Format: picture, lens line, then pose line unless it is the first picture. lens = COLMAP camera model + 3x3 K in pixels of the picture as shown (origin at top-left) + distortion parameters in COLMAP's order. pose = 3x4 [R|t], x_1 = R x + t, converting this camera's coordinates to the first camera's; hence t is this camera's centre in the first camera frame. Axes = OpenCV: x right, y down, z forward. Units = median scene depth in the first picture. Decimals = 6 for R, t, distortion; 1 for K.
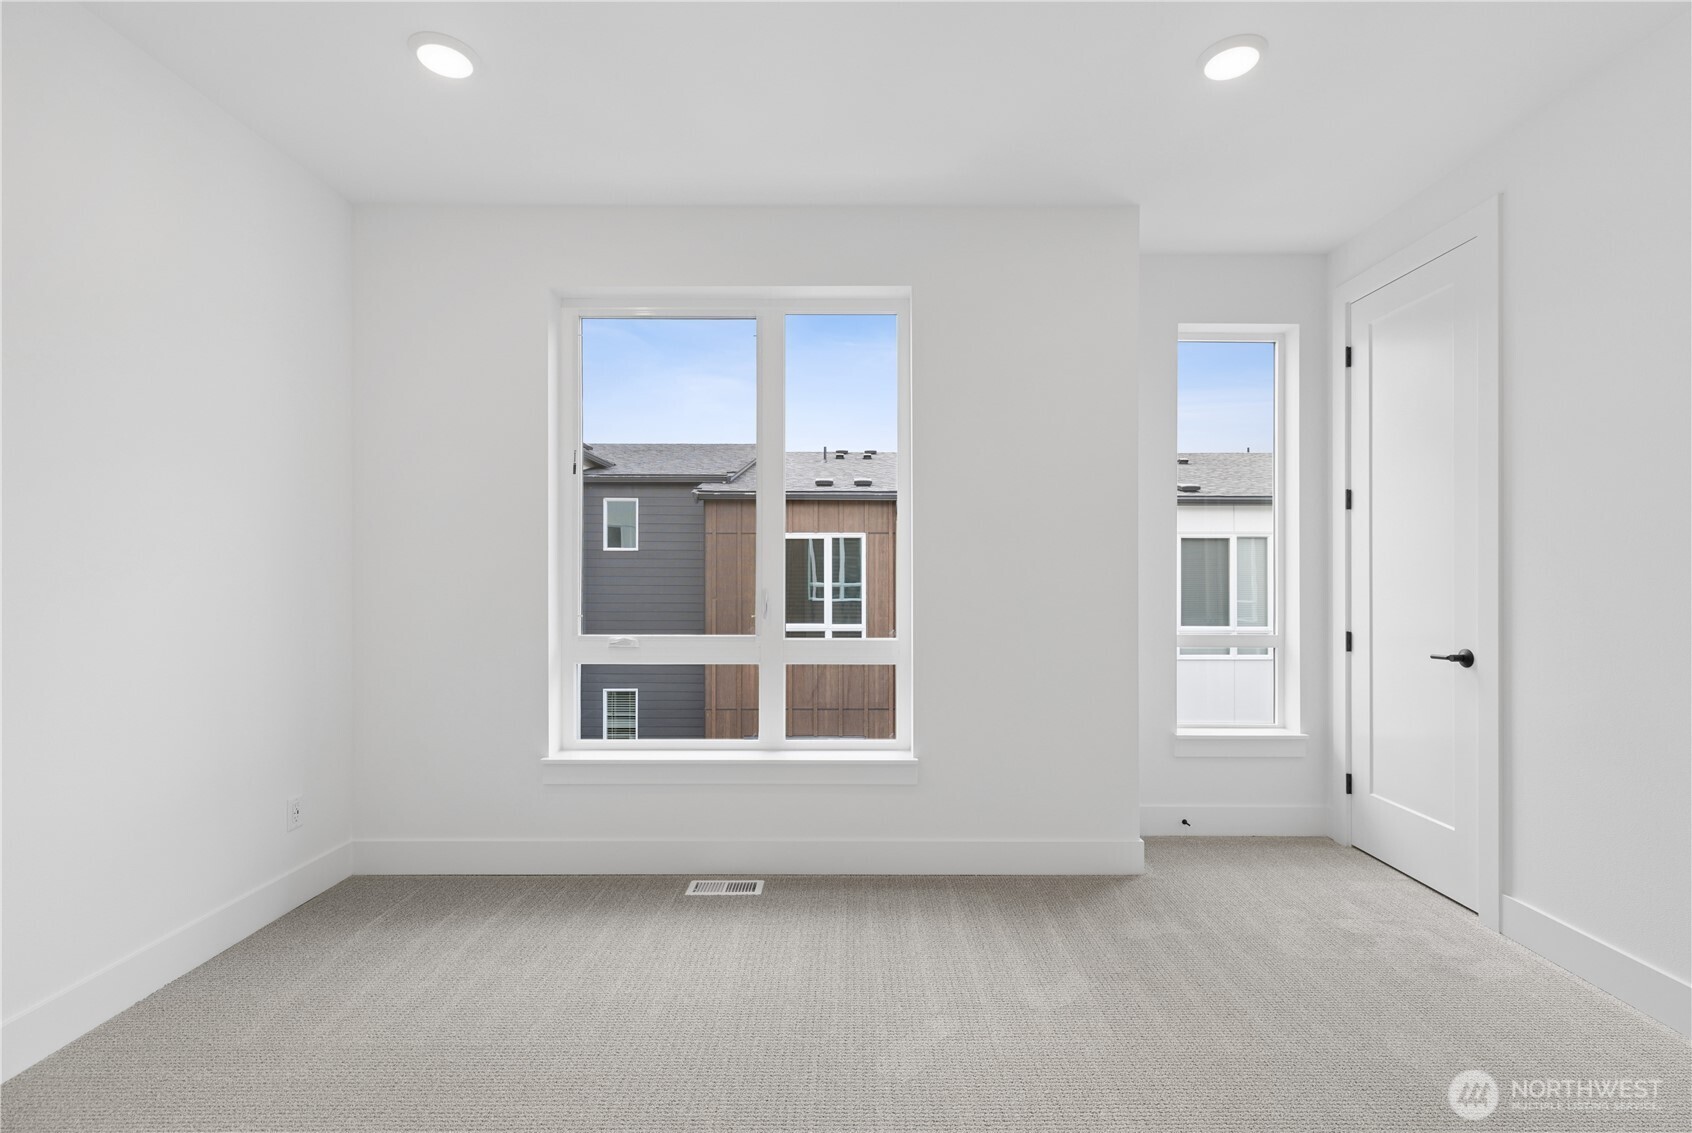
lens RADIAL K [[759.1, 0, 839.5], [0, 759.1, 577.4], [0, 0, 1]] dist [0.005129, -0.001232]
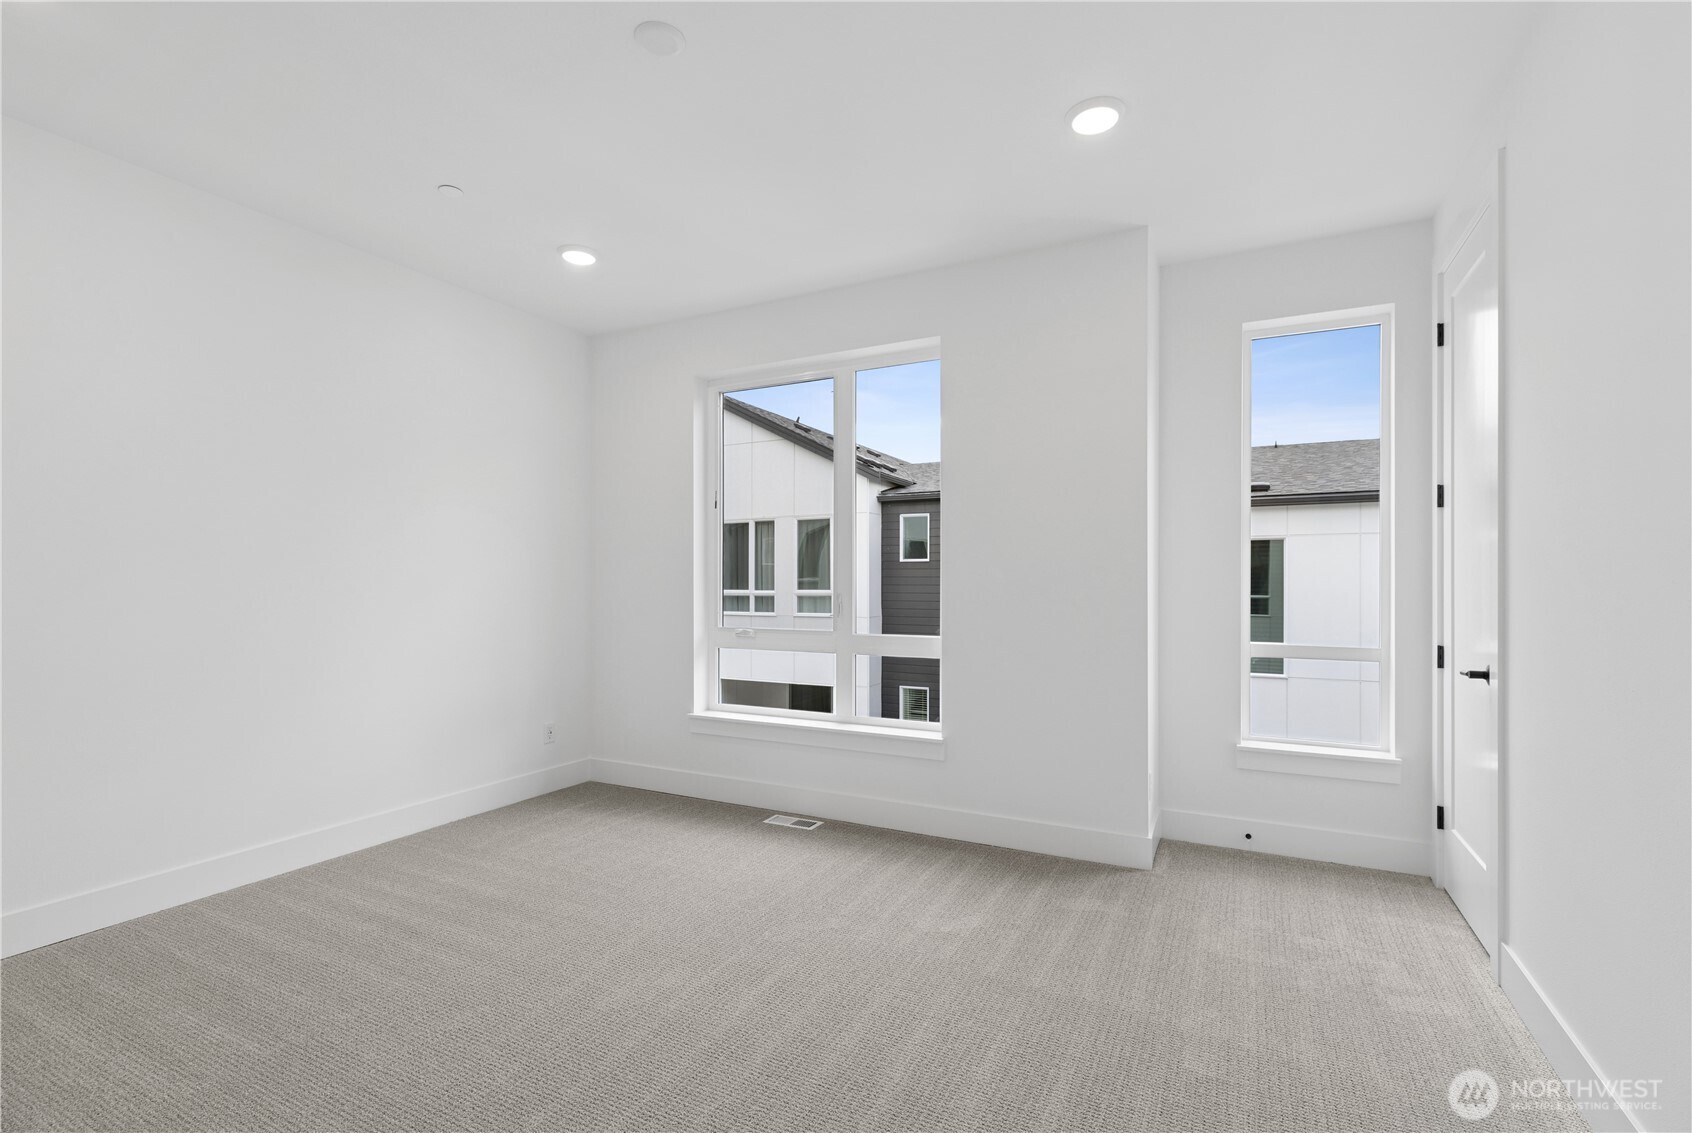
lens RADIAL K [[759.1, 0, 840.0], [0, 759.1, 581.6], [0, 0, 1]] dist [0.005129, -0.001232]
pose [[0.889345, -0.000882, -0.457236, 0.473264], [-0.002365, 0.999976, -0.006529, 0.005451], [0.457231, 0.006888, 0.889321, -0.109079]]
